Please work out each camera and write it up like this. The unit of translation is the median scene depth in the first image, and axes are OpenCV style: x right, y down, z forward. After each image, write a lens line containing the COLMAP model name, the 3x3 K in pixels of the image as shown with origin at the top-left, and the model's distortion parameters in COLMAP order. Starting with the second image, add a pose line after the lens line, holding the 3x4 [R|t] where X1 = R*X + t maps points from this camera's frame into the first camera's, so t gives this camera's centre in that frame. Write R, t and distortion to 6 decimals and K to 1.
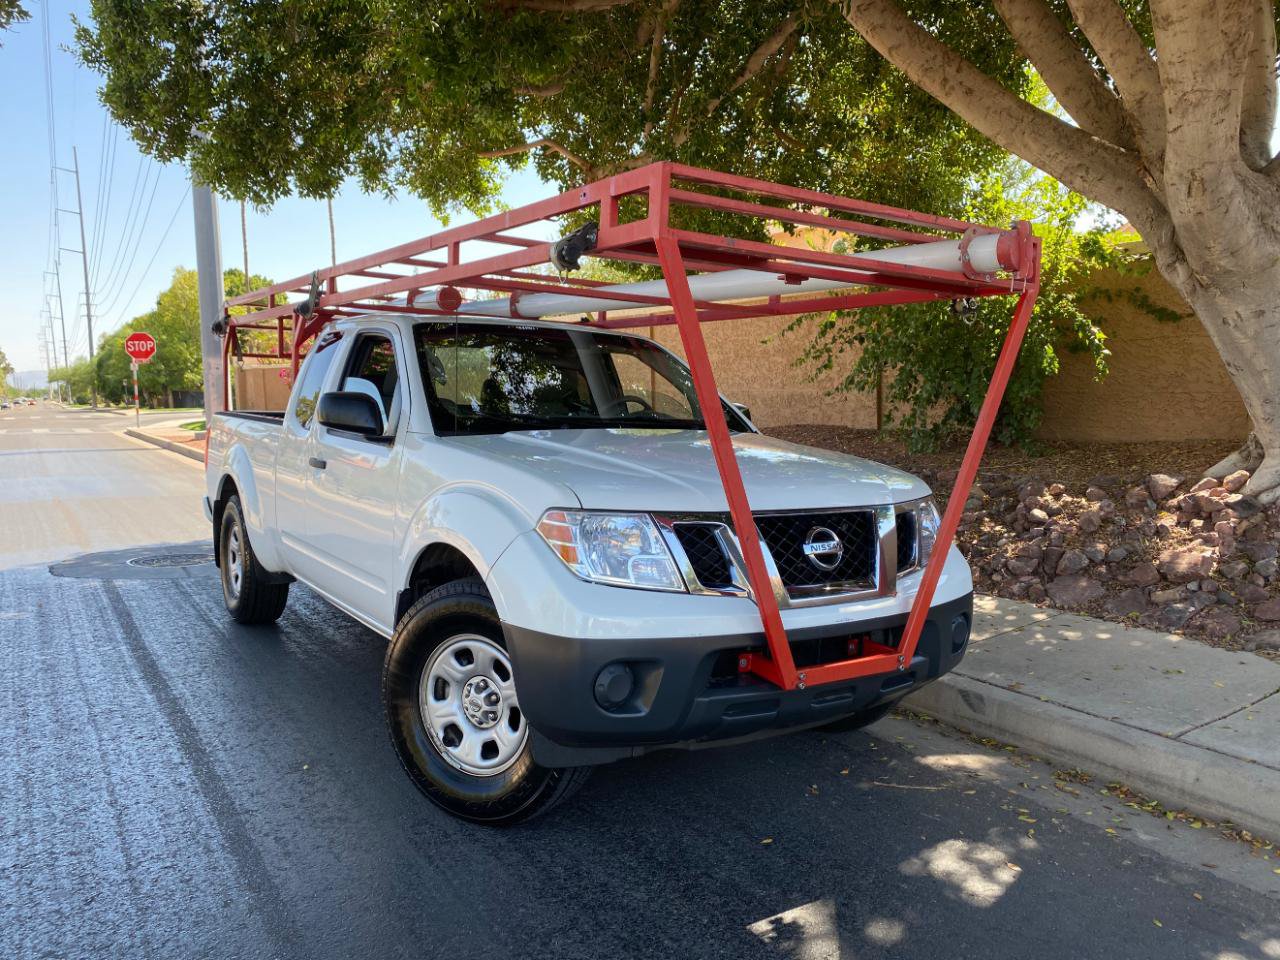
lens RADIAL K [[978.3, 0, 633.2], [0, 978.3, 482.9], [0, 0, 1]] dist [0.011649, -0.002426]
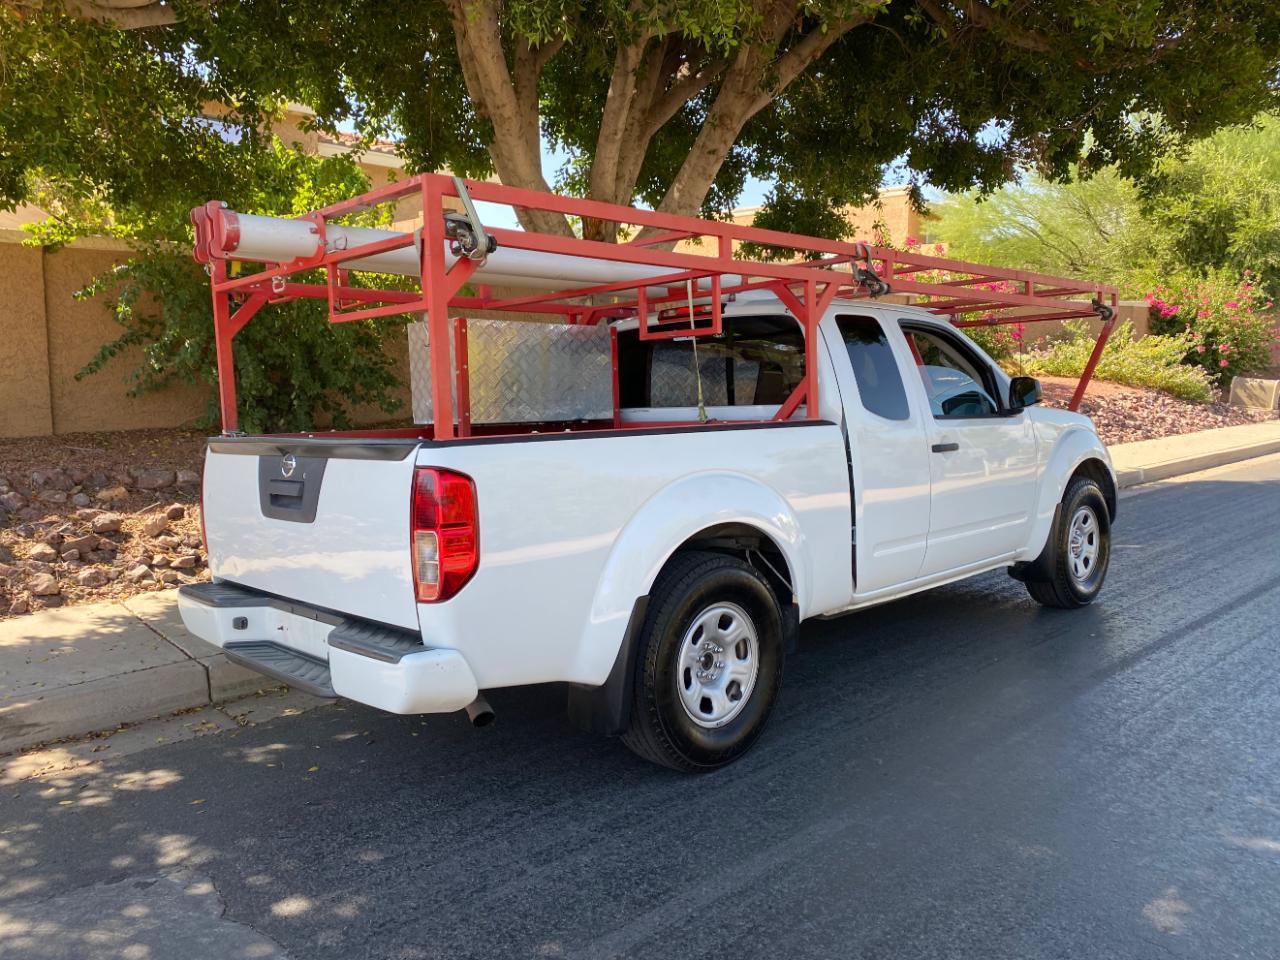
lens RADIAL K [[978.3, 0, 641.5], [0, 978.3, 481.4], [0, 0, 1]] dist [0.011649, -0.002426]
pose [[-0.191261, -0.100603, 0.976370, -1.750553], [0.108512, 0.986469, 0.122900, -0.202570], [-0.975523, 0.129454, -0.177756, 2.055924]]
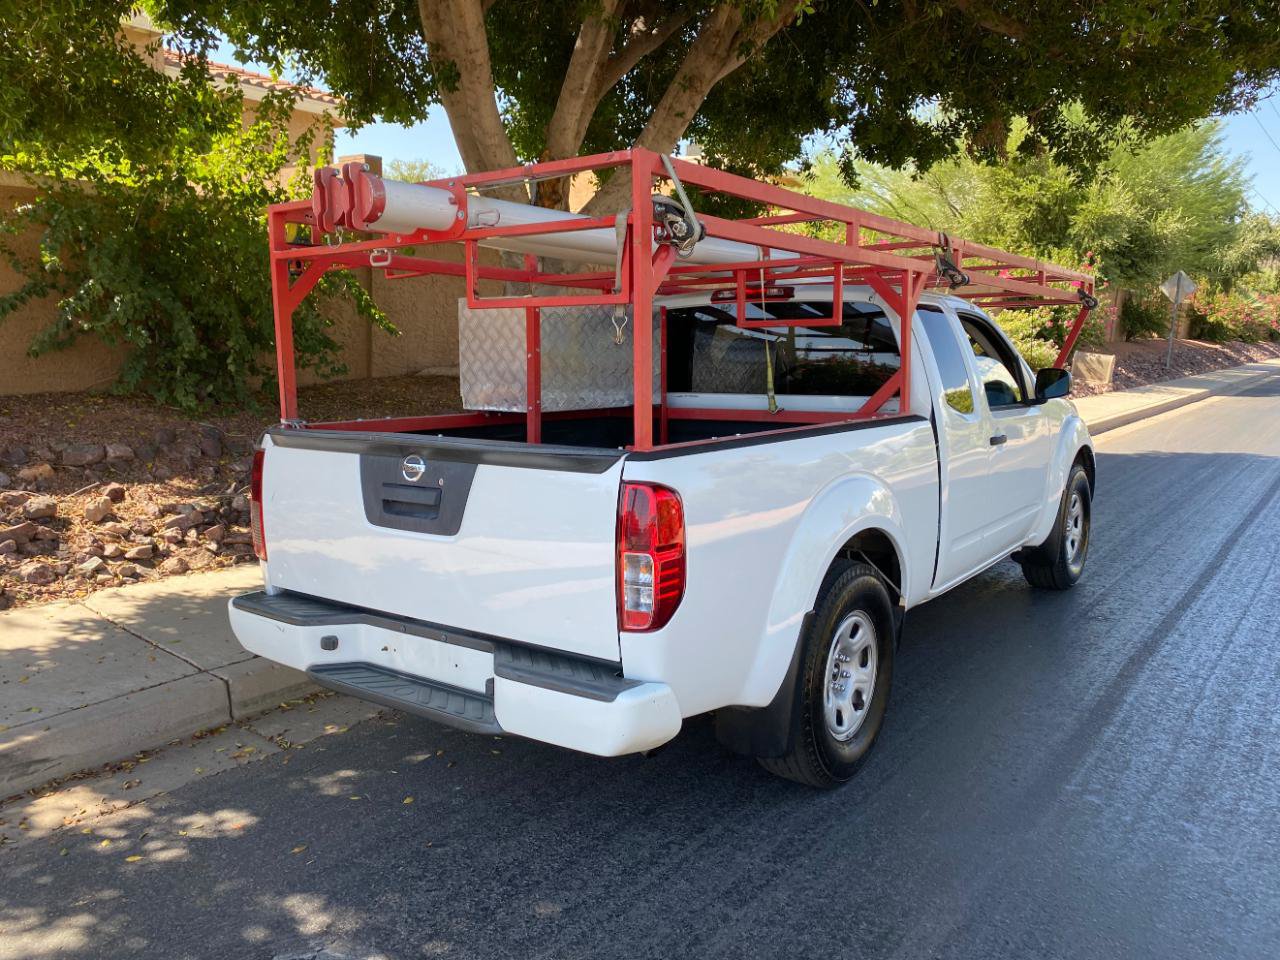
lens RADIAL K [[978.3, 0, 641.8], [0, 978.3, 481.2], [0, 0, 1]] dist [0.011649, -0.002426]
pose [[-0.352165, -0.145672, 0.924532, -1.586663], [0.075832, 0.980125, 0.183317, -0.269744], [-0.932861, 0.134667, -0.334119, 2.333526]]
